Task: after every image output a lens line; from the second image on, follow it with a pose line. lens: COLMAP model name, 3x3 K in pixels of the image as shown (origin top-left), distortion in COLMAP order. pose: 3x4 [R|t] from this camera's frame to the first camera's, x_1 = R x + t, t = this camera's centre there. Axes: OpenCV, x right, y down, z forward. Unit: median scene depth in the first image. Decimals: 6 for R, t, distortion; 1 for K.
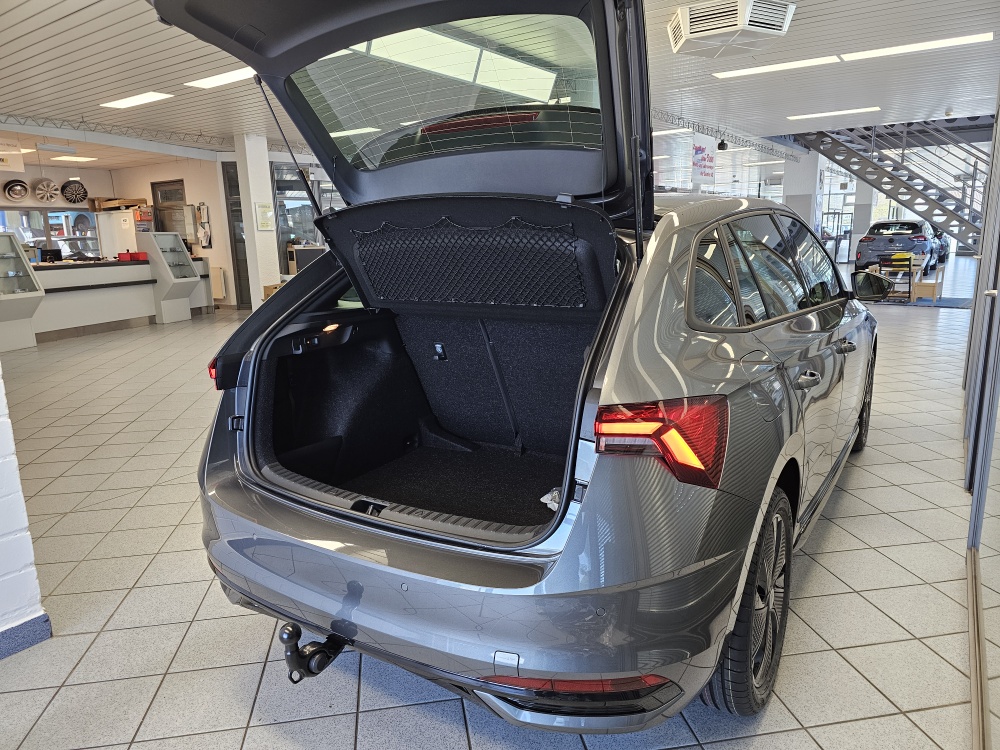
lens RADIAL K [[670.5, 0, 501.6], [0, 670.5, 367.6], [0, 0, 1]] dist [0.065533, -0.059114]
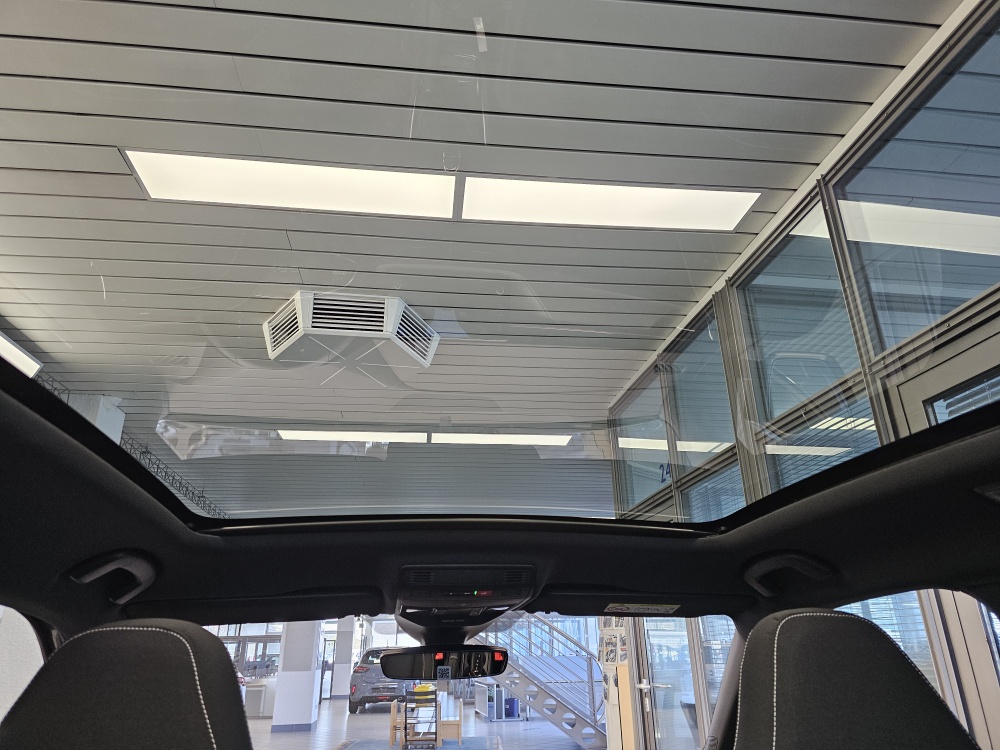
lens RADIAL K [[670.5, 0, 501.6], [0, 670.5, 367.6], [0, 0, 1]] dist [0.065533, -0.059114]
pose [[0.741908, 0.267138, 0.614988, 0.012766], [0.133742, 0.839815, -0.526141, -0.068221], [-0.657028, 0.472598, 0.587338, 0.429443]]
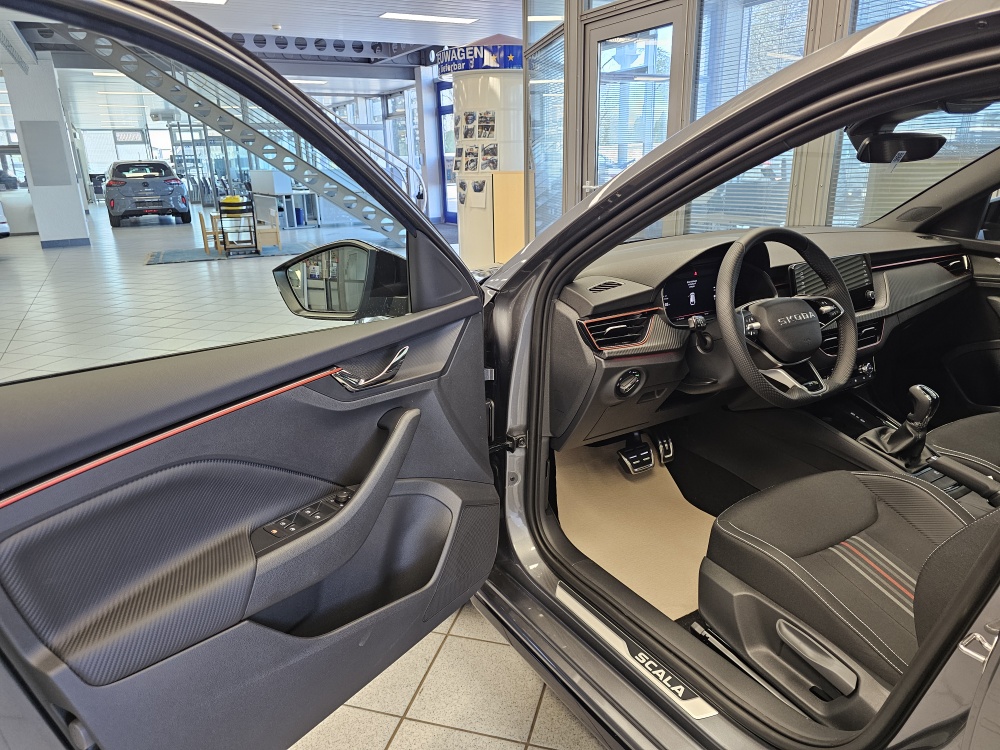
lens RADIAL K [[679.5, 0, 503.6], [0, 679.5, 368.7], [0, 0, 1]] dist [0.050404, -0.059948]
pose [[0.423988, -0.253785, 0.869383, -0.146442], [0.193615, 0.963143, 0.186731, -0.105778], [-0.884730, 0.089154, 0.457498, 0.649192]]
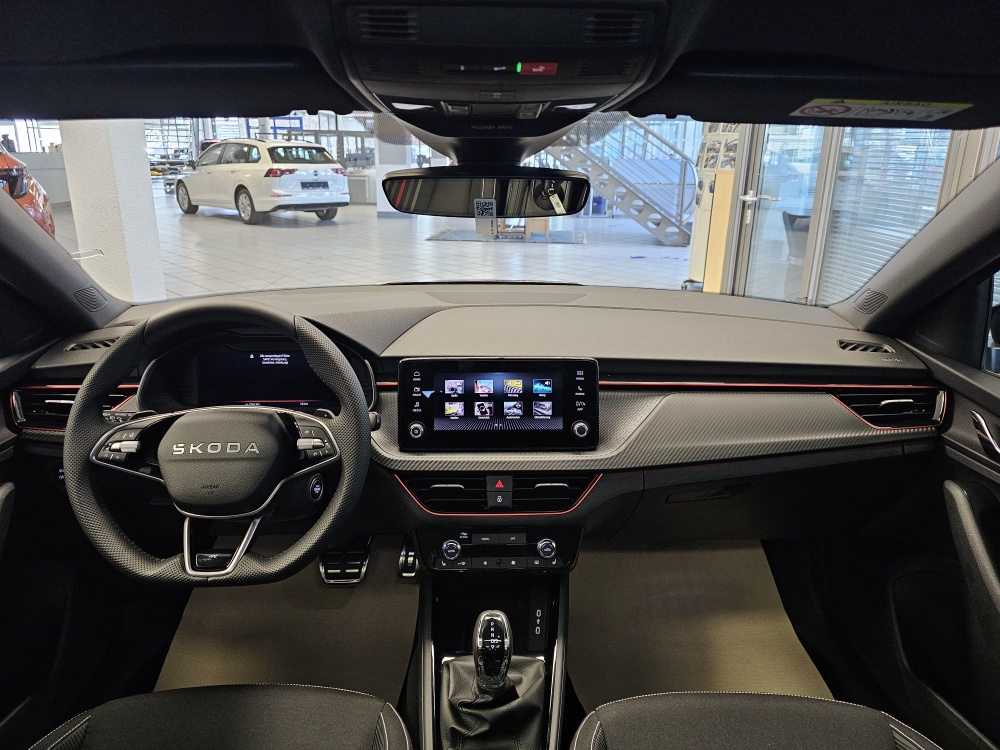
lens RADIAL K [[673.0, 0, 496.6], [0, 673.0, 359.7], [0, 0, 1]] dist [0.067154, -0.073618]
pose [[0.825448, -0.137563, 0.547460, 0.086466], [0.083974, 0.988985, 0.121893, -0.090409], [-0.558197, -0.054644, 0.827907, 0.504552]]
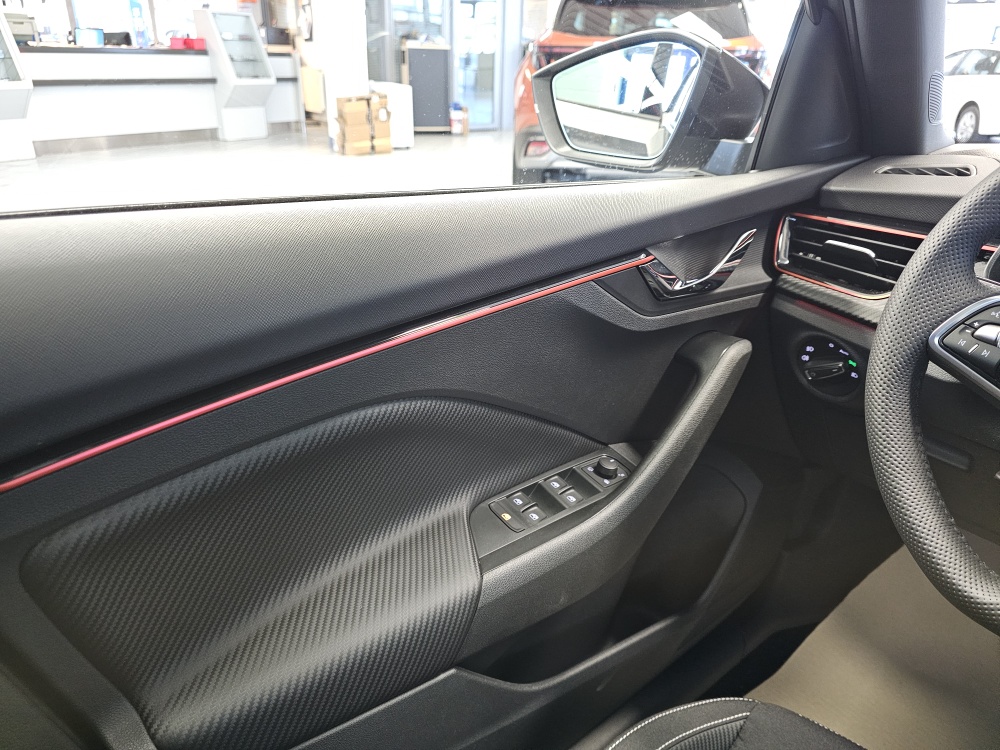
lens RADIAL K [[679.5, 0, 503.6], [0, 679.5, 368.7], [0, 0, 1]] dist [0.050404, -0.059948]
pose [[0.954532, 0.166216, -0.247471, 0.064365], [-0.105792, 0.964973, 0.240075, -0.068248], [0.278707, -0.202979, 0.938681, 0.590401]]
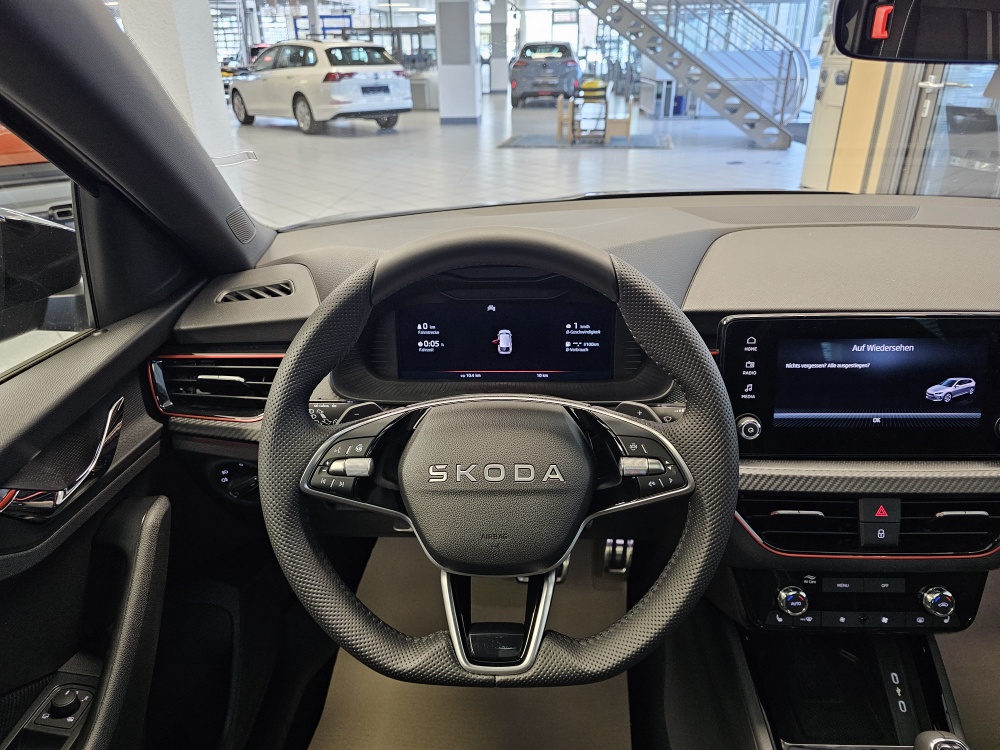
lens RADIAL K [[679.5, 0, 503.6], [0, 679.5, 368.7], [0, 0, 1]] dist [0.050404, -0.059948]
pose [[0.859510, -0.207378, 0.467158, 0.074796], [0.097564, 0.963753, 0.248318, -0.095000], [-0.501720, -0.167854, 0.848588, 0.587238]]
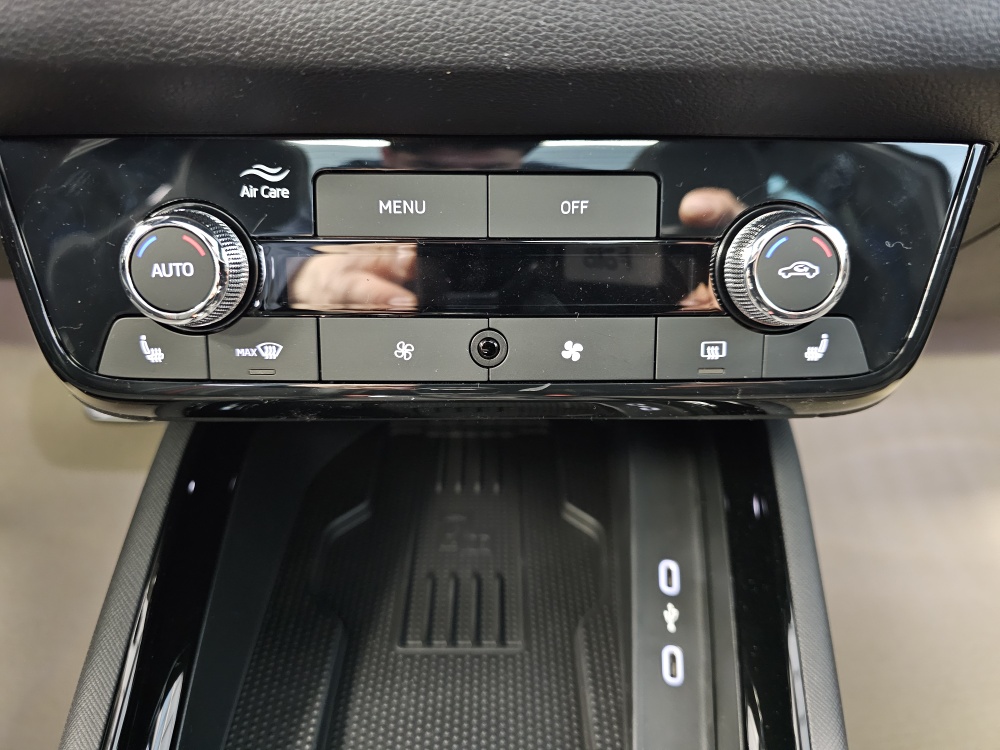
lens RADIAL K [[699.1, 0, 497.7], [0, 699.1, 354.1], [0, 0, 1]] dist [-0.000803, -0.000603]
pose [[0.836783, -0.255932, 0.484038, 0.164849], [0.080477, 0.931920, 0.353621, -0.024680], [-0.541588, -0.256950, 0.800412, 0.627164]]
